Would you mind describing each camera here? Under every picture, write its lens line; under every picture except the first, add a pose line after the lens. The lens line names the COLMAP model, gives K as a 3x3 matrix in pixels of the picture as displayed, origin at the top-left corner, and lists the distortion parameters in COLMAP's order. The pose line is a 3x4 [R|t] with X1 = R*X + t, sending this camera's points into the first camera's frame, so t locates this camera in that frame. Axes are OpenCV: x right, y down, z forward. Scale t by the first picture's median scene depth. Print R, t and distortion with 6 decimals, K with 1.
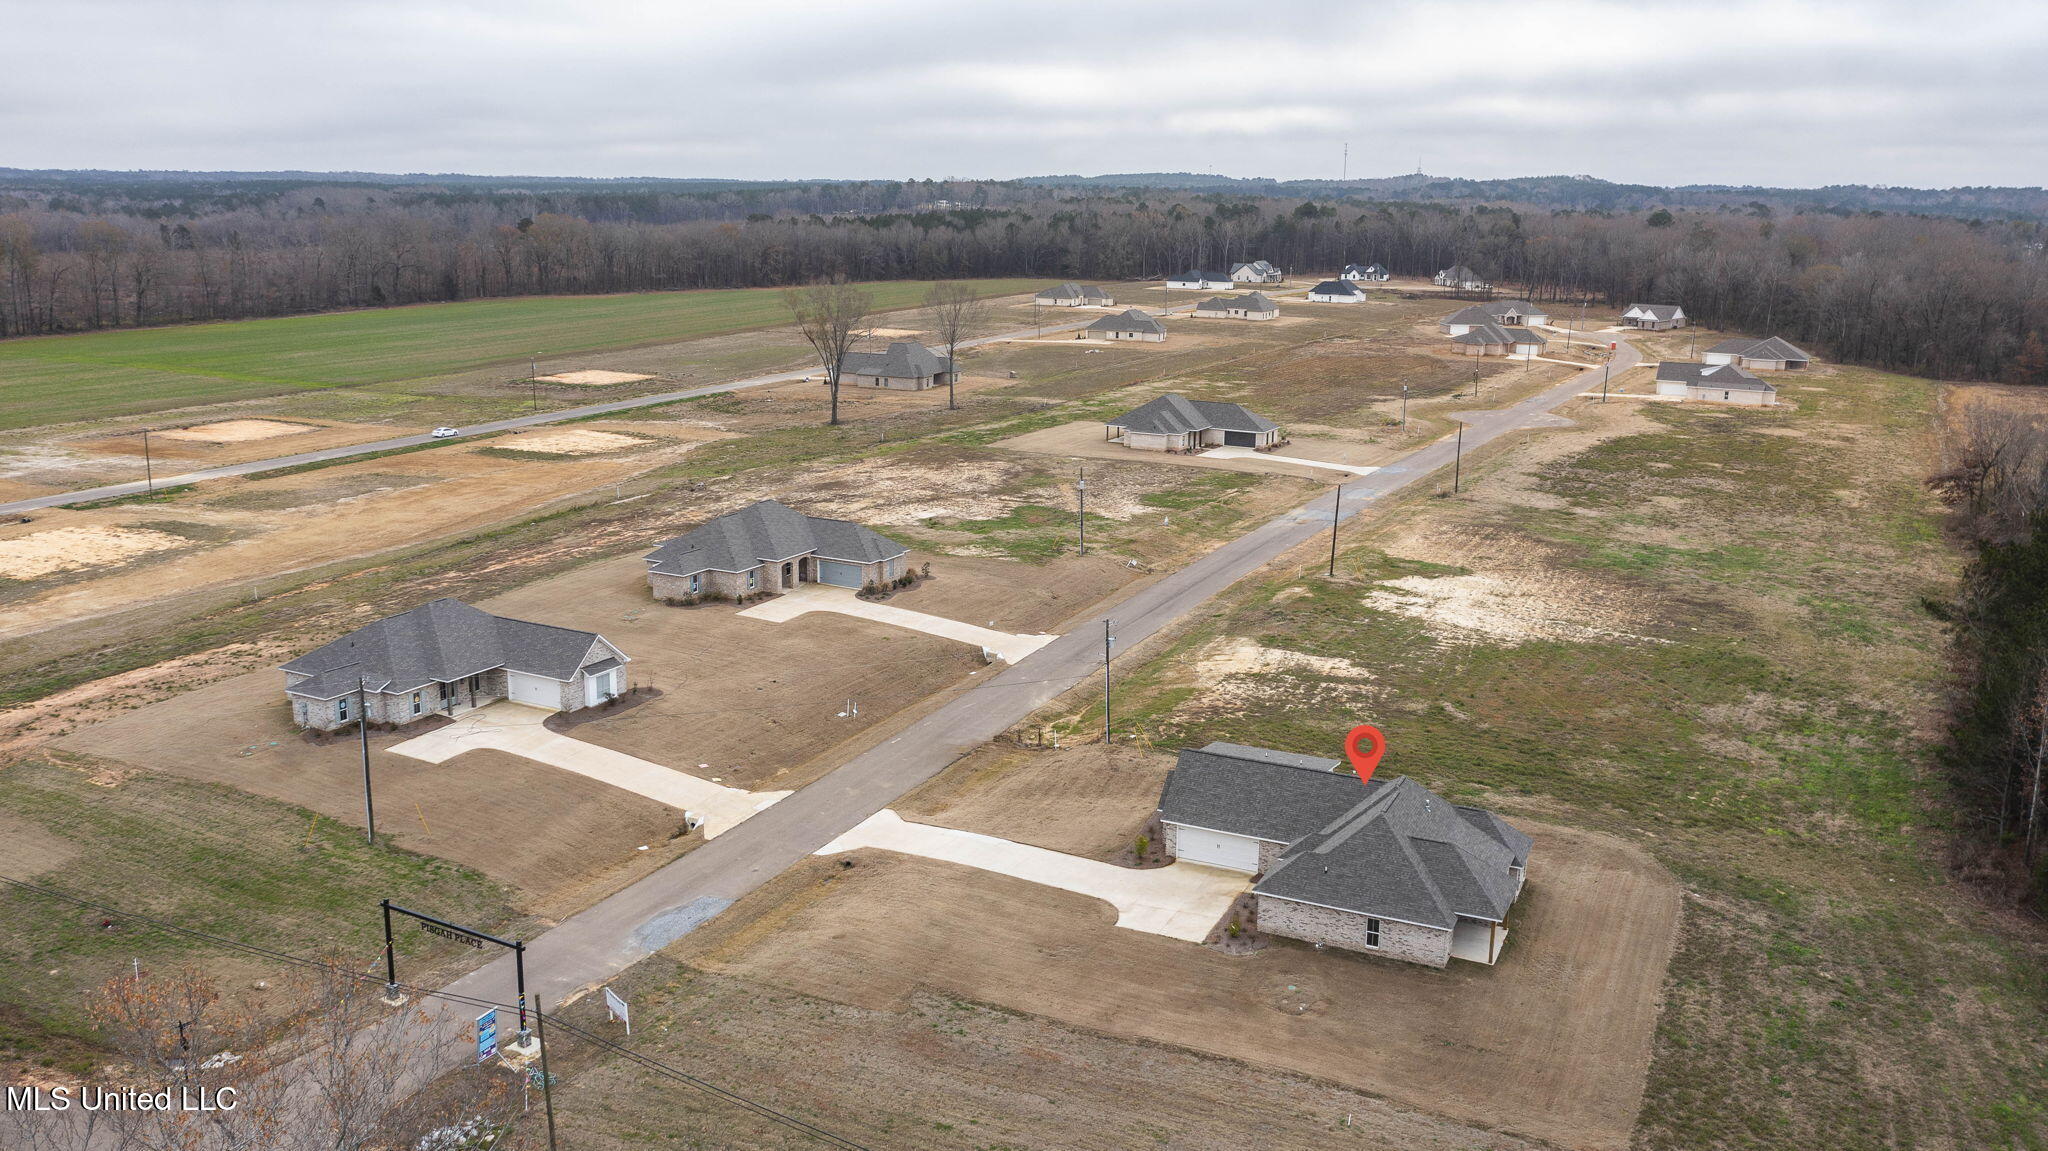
lens RADIAL K [[1689.4, 0, 1027.7], [0, 1689.4, 581.2], [0, 0, 1]] dist [0.000403, 0.012250]
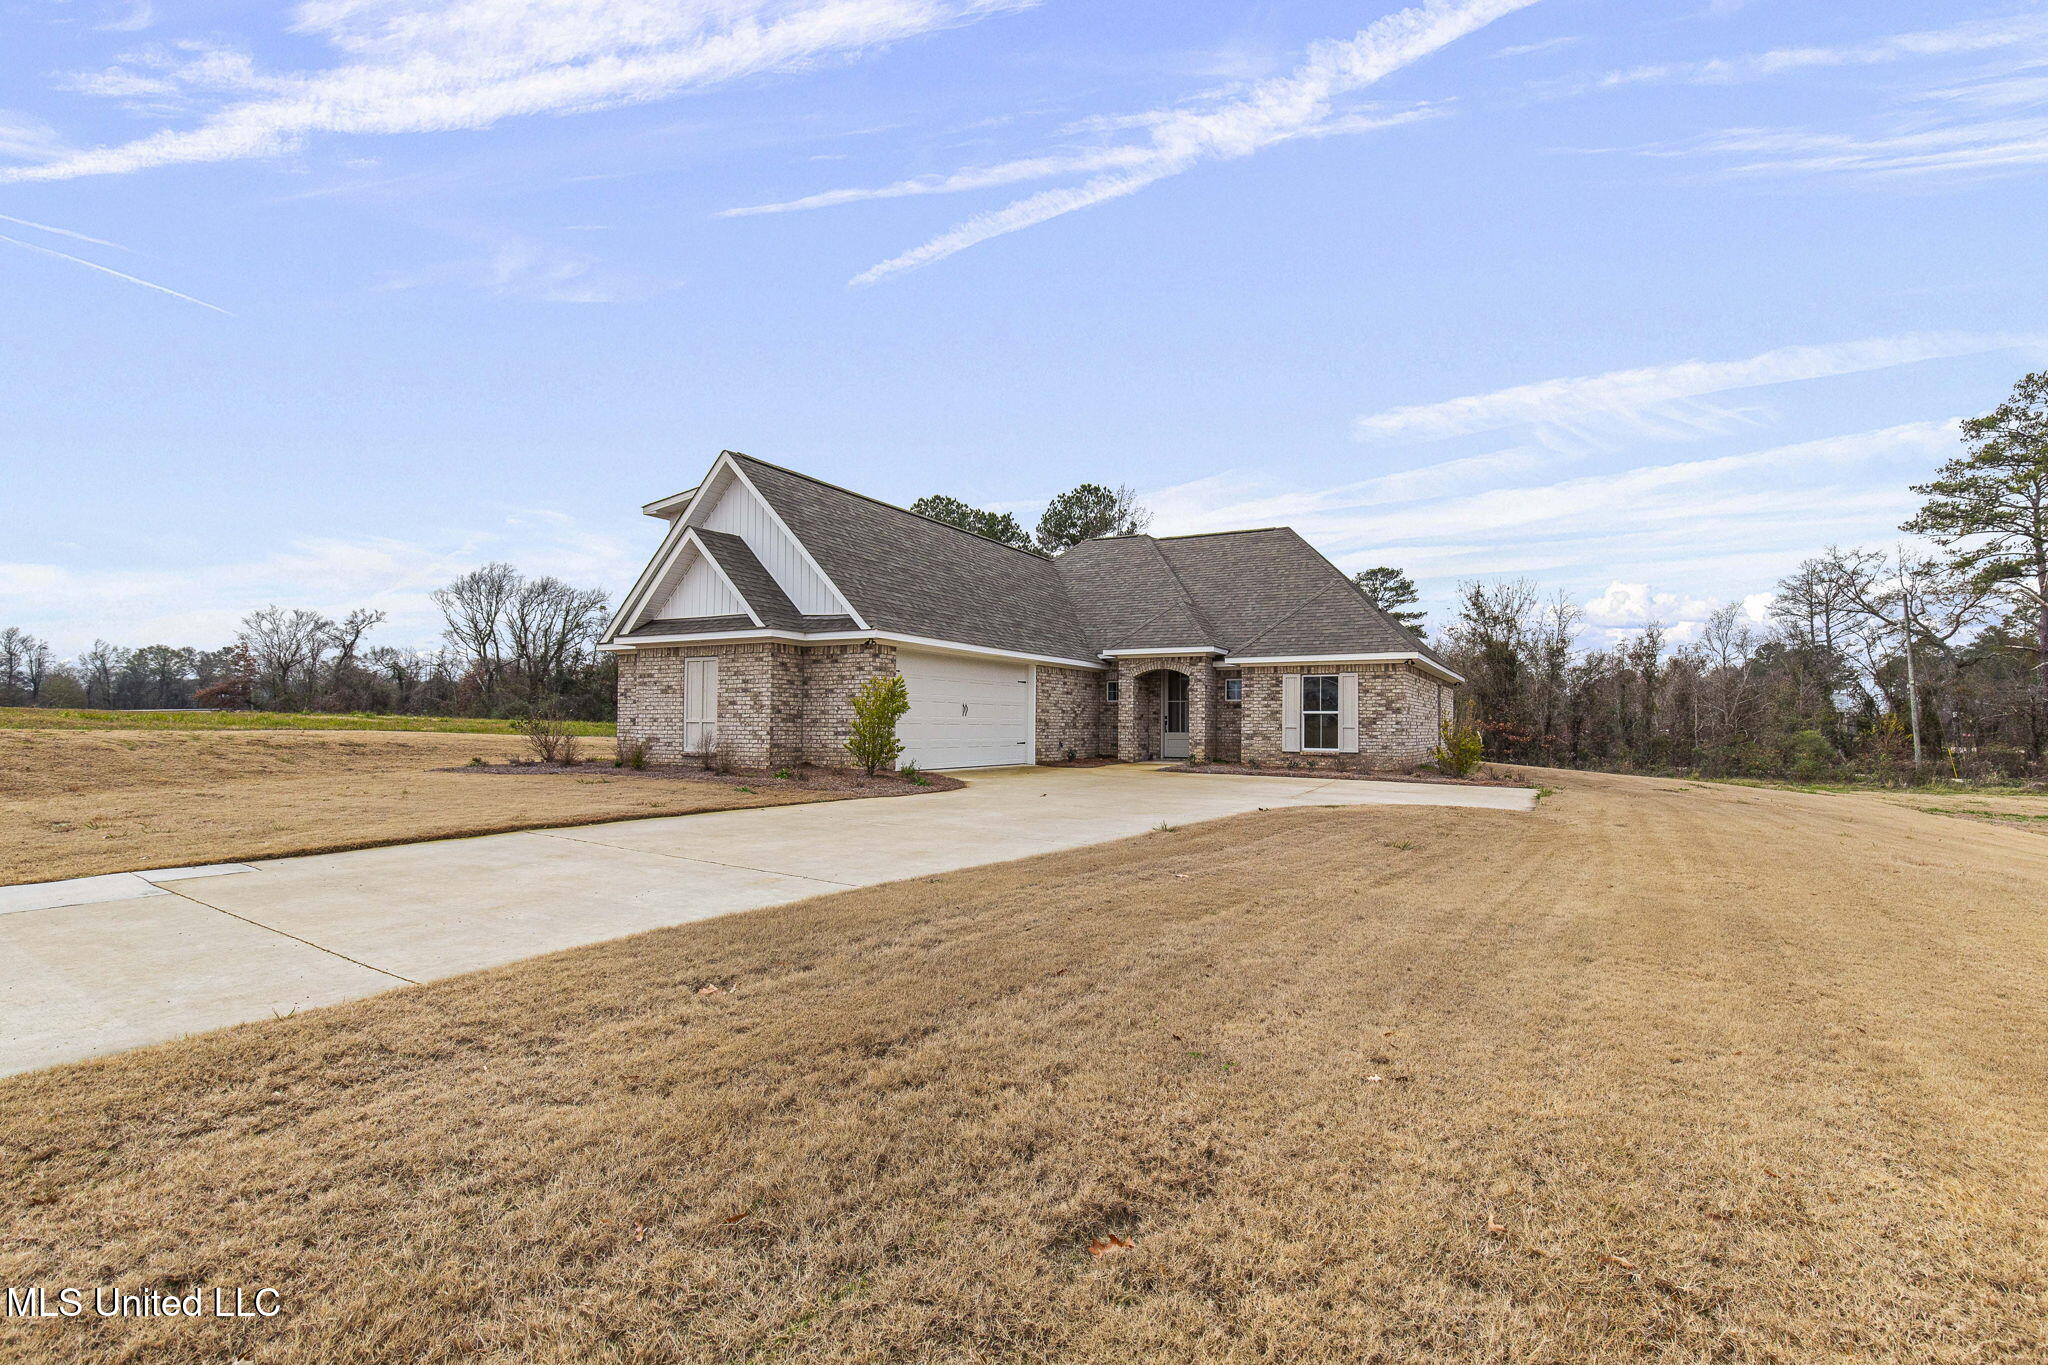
lens RADIAL K [[956.6, 0, 1049.1], [0, 956.6, 714.6], [0, 0, 1]] dist [0.007106, -0.000549]
pose [[0.048617, -0.000736, 0.998817, -0.057235], [0.223570, 0.974635, -0.010164, 0.121866], [-0.973475, 0.223800, 0.047549, 0.726515]]
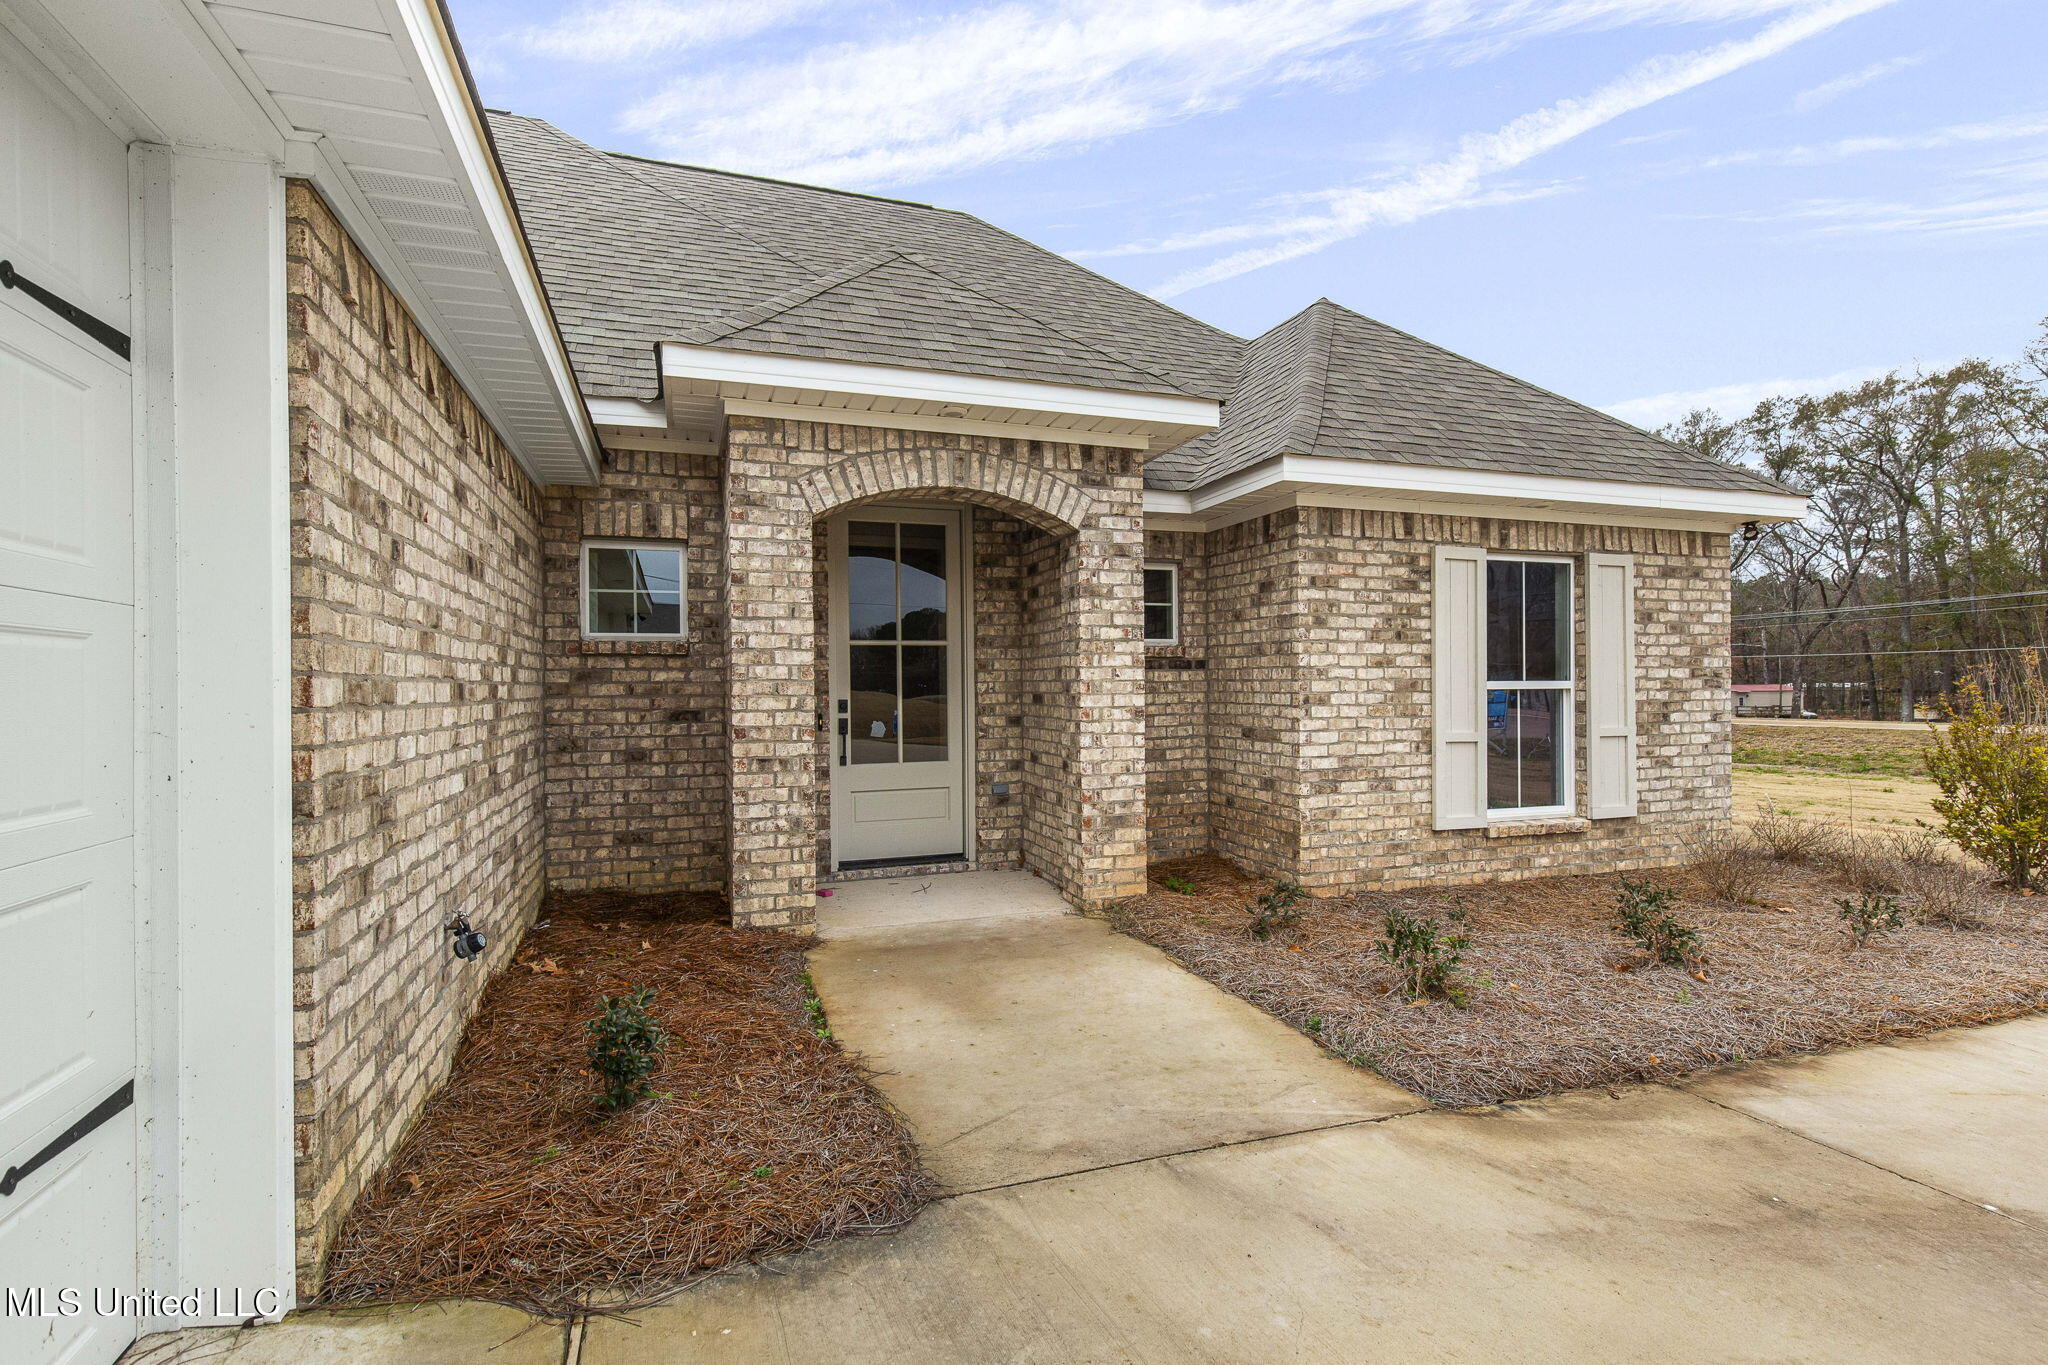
lens RADIAL K [[956.6, 0, 1019.3], [0, 956.6, 685.2], [0, 0, 1]] dist [0.007106, -0.000549]
pose [[-0.699261, -0.006248, 0.714839, 0.083017], [0.162391, 0.972431, 0.167352, 0.118377], [-0.696177, 0.233106, -0.678969, 0.738227]]
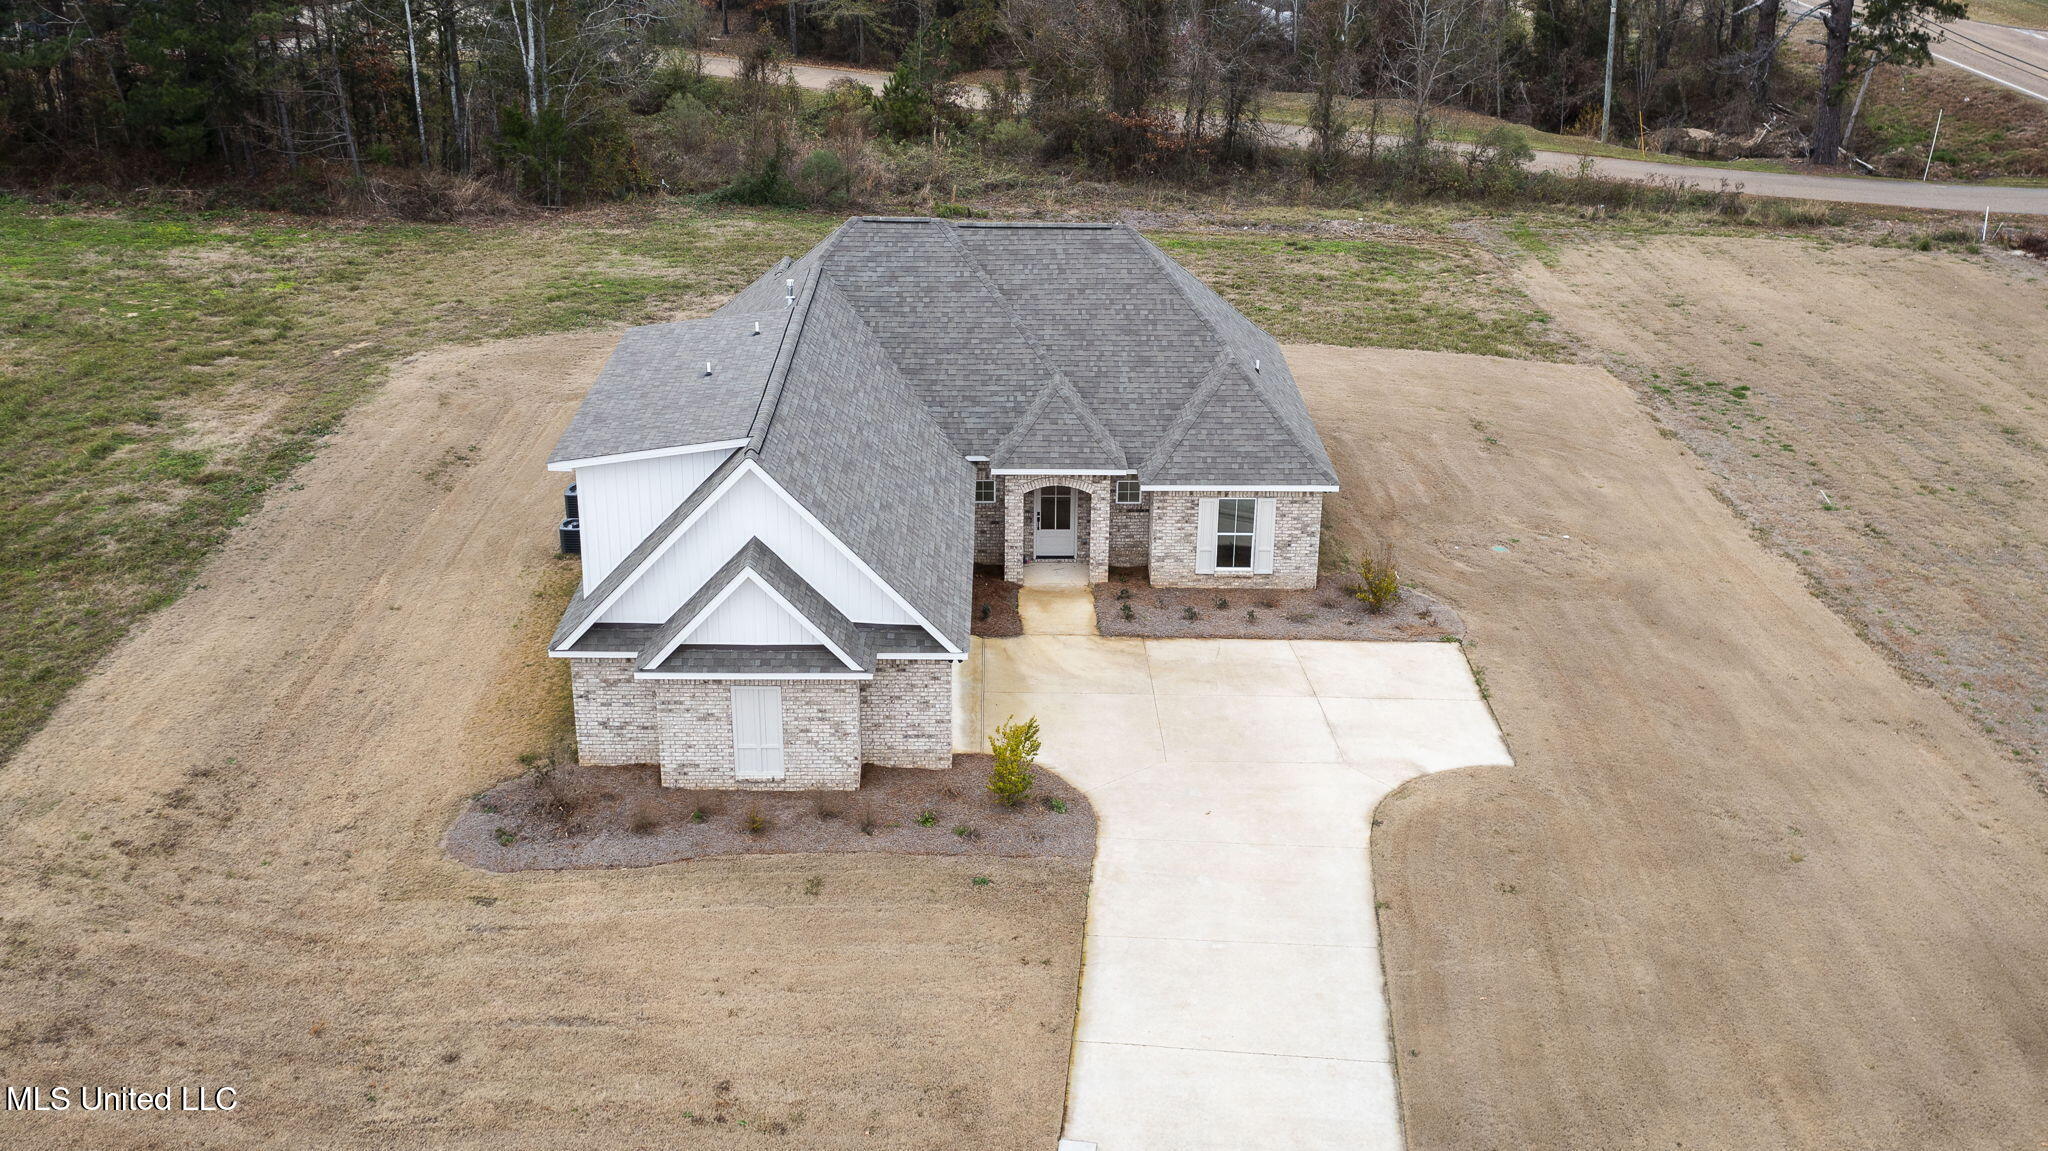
lens RADIAL K [[2005.2, 0, 1011.2], [0, 2005.2, 564.5], [0, 0, 1]] dist [-0.002625, 0.000000]
pose [[-0.429085, -0.365567, 0.825982, -0.144408], [0.196040, 0.854955, 0.480230, -0.021906], [-0.881734, 0.367985, -0.295183, 0.815080]]
